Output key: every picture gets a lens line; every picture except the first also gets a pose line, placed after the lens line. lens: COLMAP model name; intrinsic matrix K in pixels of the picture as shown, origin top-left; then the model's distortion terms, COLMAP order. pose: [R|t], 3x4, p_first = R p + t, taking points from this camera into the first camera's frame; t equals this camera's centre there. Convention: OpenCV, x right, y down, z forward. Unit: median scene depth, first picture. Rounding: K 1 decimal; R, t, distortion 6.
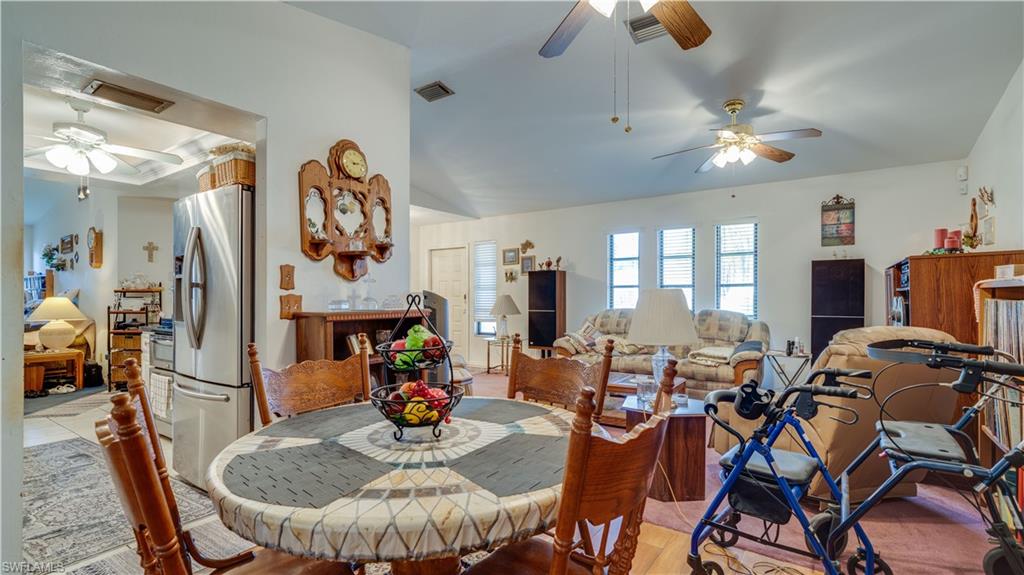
lens RADIAL K [[484.5, 0, 509.1], [0, 484.5, 298.5], [0, 0, 1]] dist [0.002017, 0.000933]
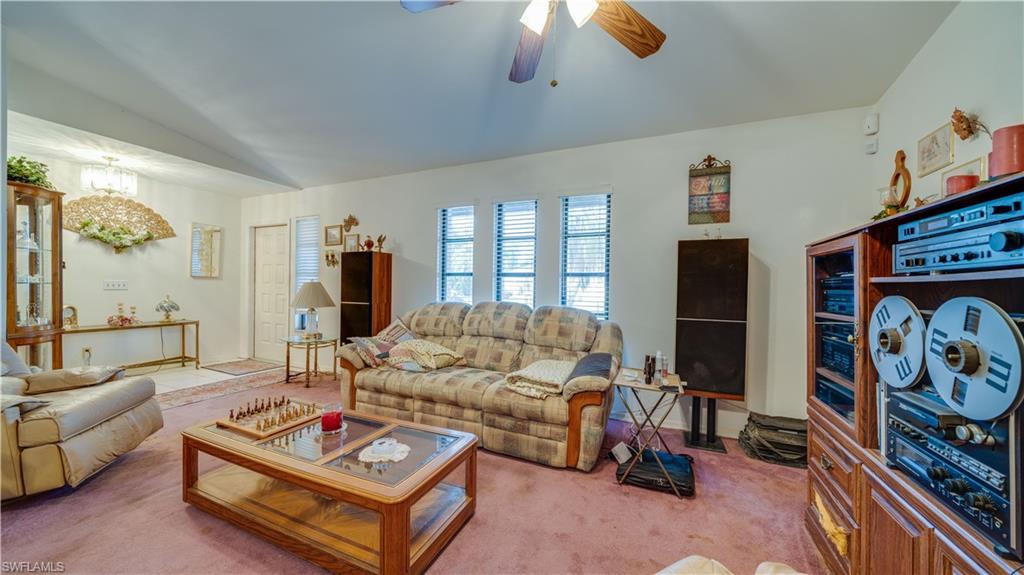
lens RADIAL K [[350.5, 0, 517.8], [0, 350.5, 287.1], [0, 0, 1]] dist [-0.003081, -0.000475]
pose [[0.981668, 0.019958, 0.189550, 0.267681], [-0.019028, 0.999796, -0.006727, -0.001737], [-0.189646, 0.002997, 0.981848, 0.487257]]
